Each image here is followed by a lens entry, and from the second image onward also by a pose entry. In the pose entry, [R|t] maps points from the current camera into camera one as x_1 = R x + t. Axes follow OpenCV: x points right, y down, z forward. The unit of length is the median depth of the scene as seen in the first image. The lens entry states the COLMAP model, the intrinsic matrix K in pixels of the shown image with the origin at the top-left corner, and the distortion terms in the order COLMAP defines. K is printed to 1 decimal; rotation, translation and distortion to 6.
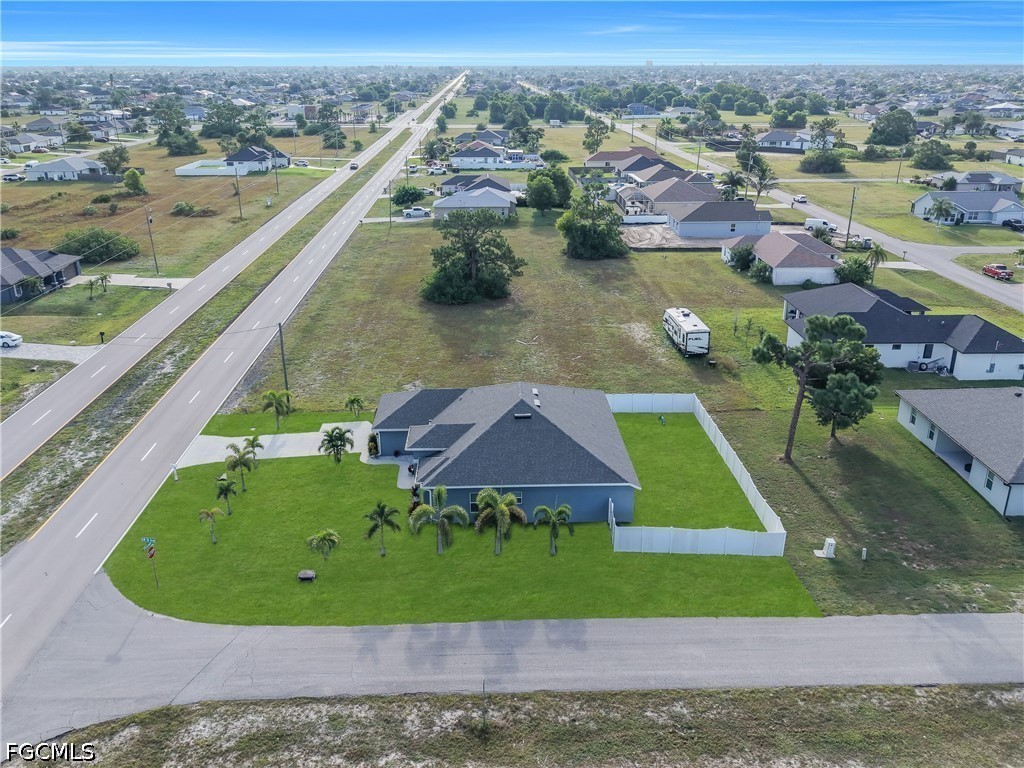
lens RADIAL K [[849.6, 0, 513.8], [0, 849.6, 385.4], [0, 0, 1]] dist [0.103388, -0.175807]
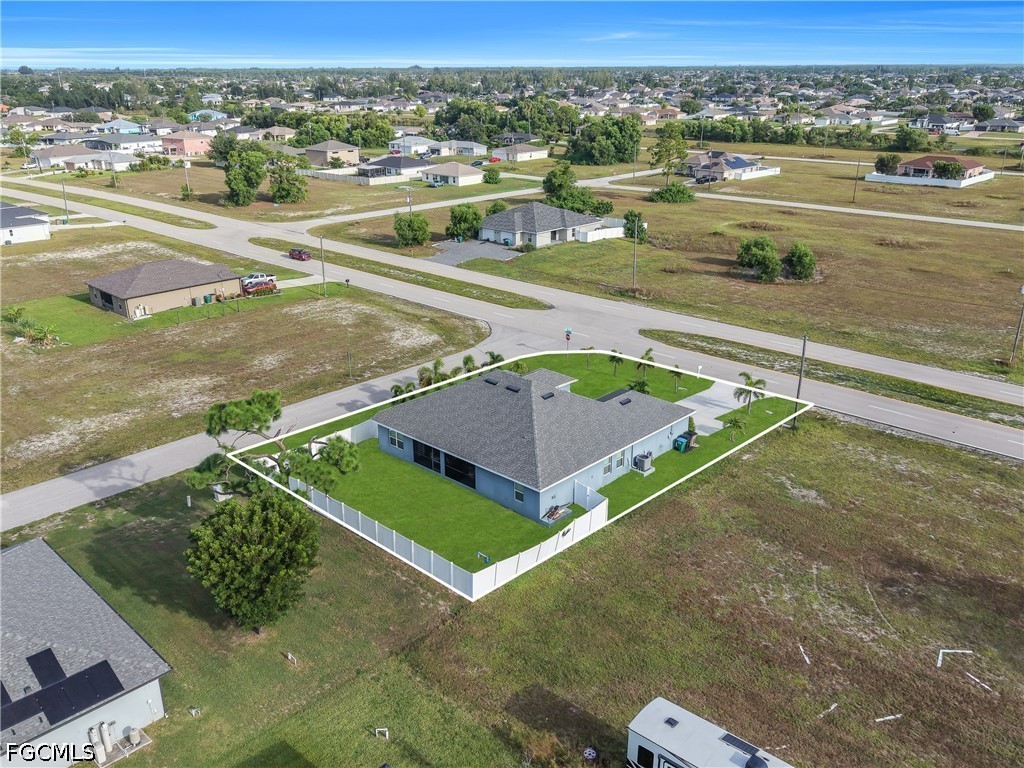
lens RADIAL K [[849.6, 0, 513.8], [0, 849.6, 385.4], [0, 0, 1]] dist [0.103388, -0.175807]
pose [[-0.712555, 0.251849, -0.654857, 0.697795], [-0.239401, 0.790067, 0.564342, -0.575311], [0.659510, 0.558898, -0.502673, 1.531151]]
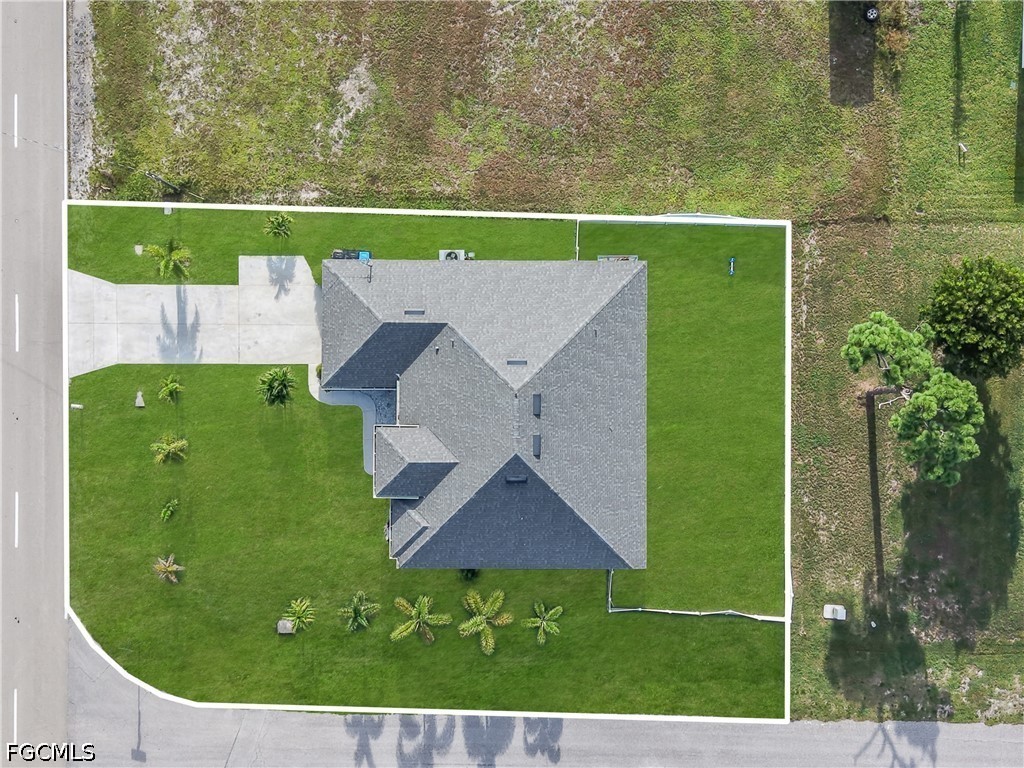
lens RADIAL K [[849.6, 0, 513.8], [0, 849.6, 385.4], [0, 0, 1]] dist [0.103388, -0.175807]
pose [[0.999073, 0.043042, -0.000244, 0.004689], [-0.015004, 0.353573, 0.935287, -0.667772], [0.040343, -0.934416, 0.353891, 0.778930]]
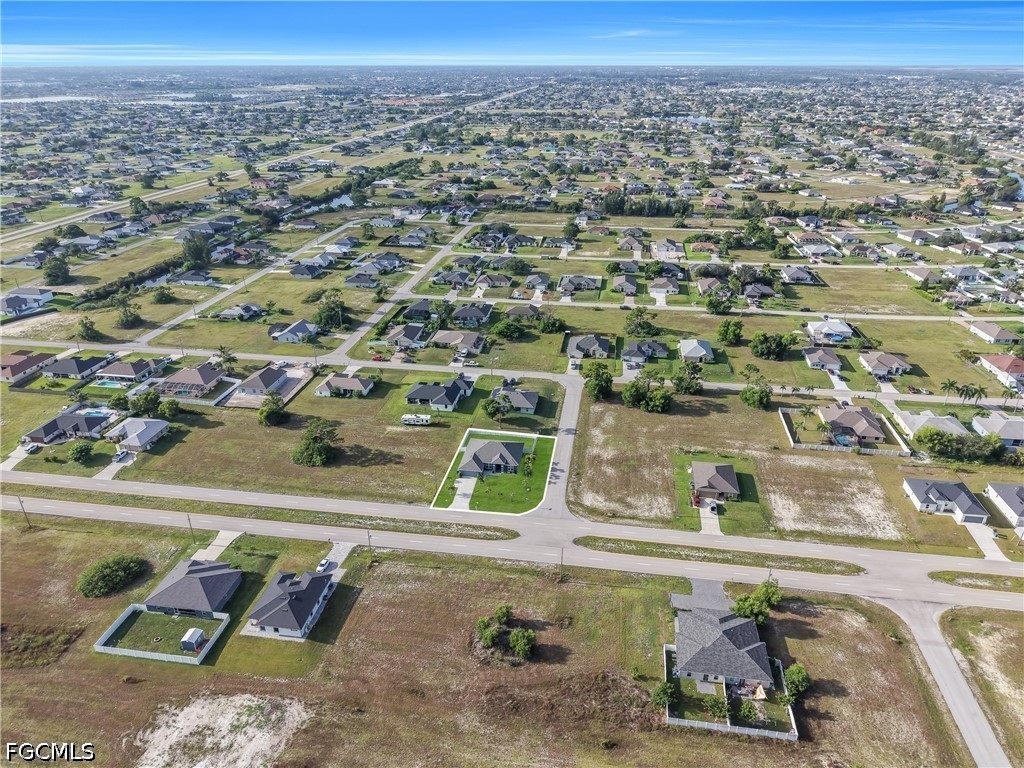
lens RADIAL K [[849.6, 0, 513.8], [0, 849.6, 385.4], [0, 0, 1]] dist [0.103388, -0.175807]
pose [[0.202266, -0.440985, 0.874426, -3.558937], [0.352796, 0.865742, 0.355000, -1.713042], [-0.913577, 0.236690, 0.330688, -0.560686]]
